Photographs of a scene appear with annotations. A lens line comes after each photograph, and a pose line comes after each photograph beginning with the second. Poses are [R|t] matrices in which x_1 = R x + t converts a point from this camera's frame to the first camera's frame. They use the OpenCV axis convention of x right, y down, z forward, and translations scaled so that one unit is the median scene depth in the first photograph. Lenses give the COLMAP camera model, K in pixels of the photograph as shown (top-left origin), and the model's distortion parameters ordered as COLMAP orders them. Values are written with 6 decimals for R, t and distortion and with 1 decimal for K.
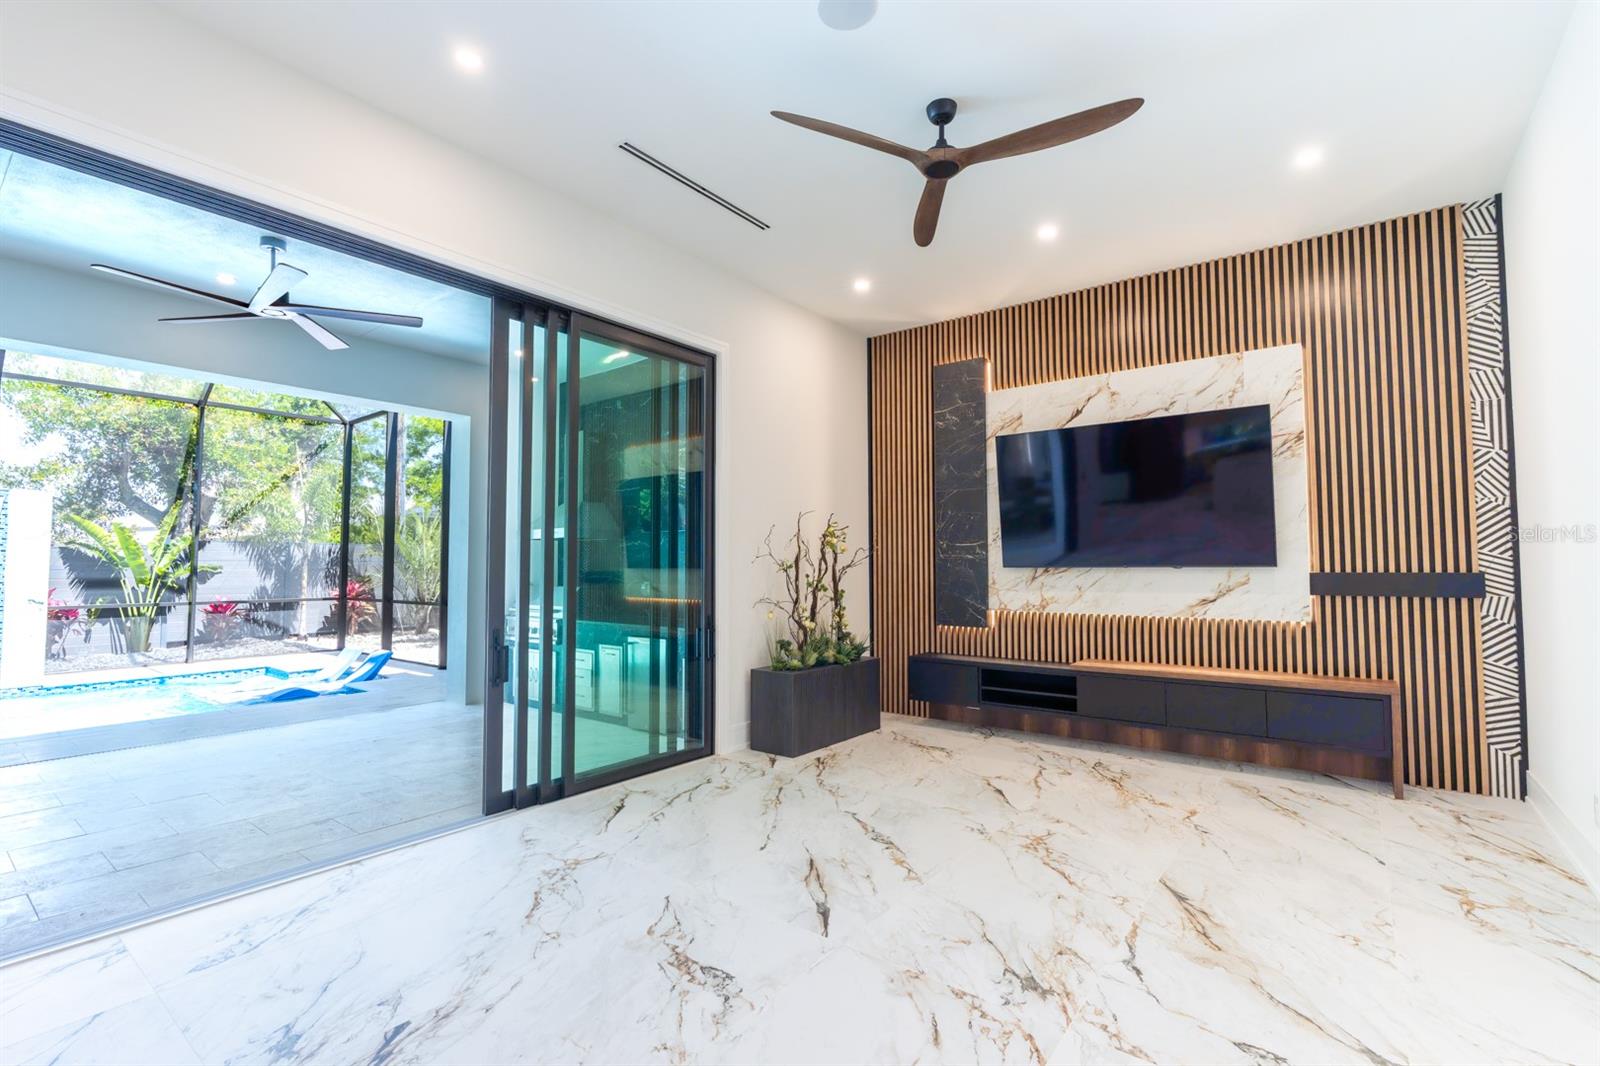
lens RADIAL K [[713.0, 0, 776.5], [0, 713.0, 534.1], [0, 0, 1]] dist [-0.009266, 0.000534]
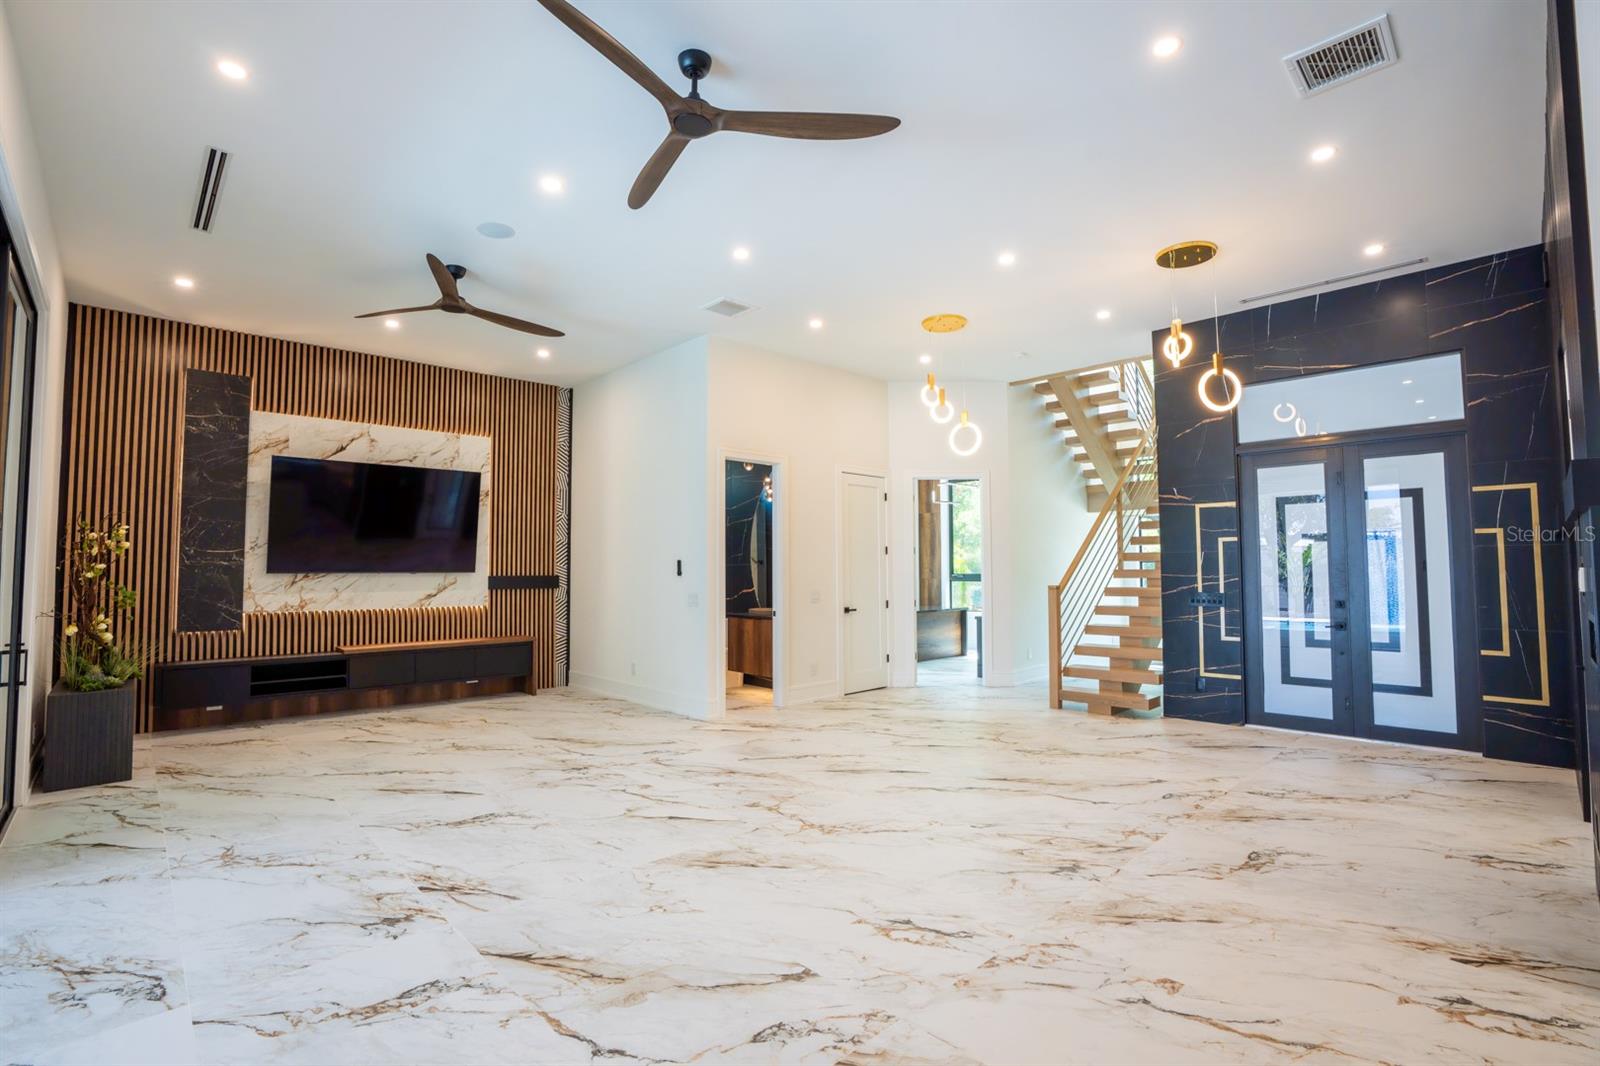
lens RADIAL K [[713.0, 0, 776.5], [0, 713.0, 534.1], [0, 0, 1]] dist [-0.009266, 0.000534]
pose [[0.193118, 0.050770, 0.979861, -0.733755], [-0.042643, 0.998151, -0.043313, -0.000350], [-0.980249, -0.033420, 0.194926, 0.009762]]
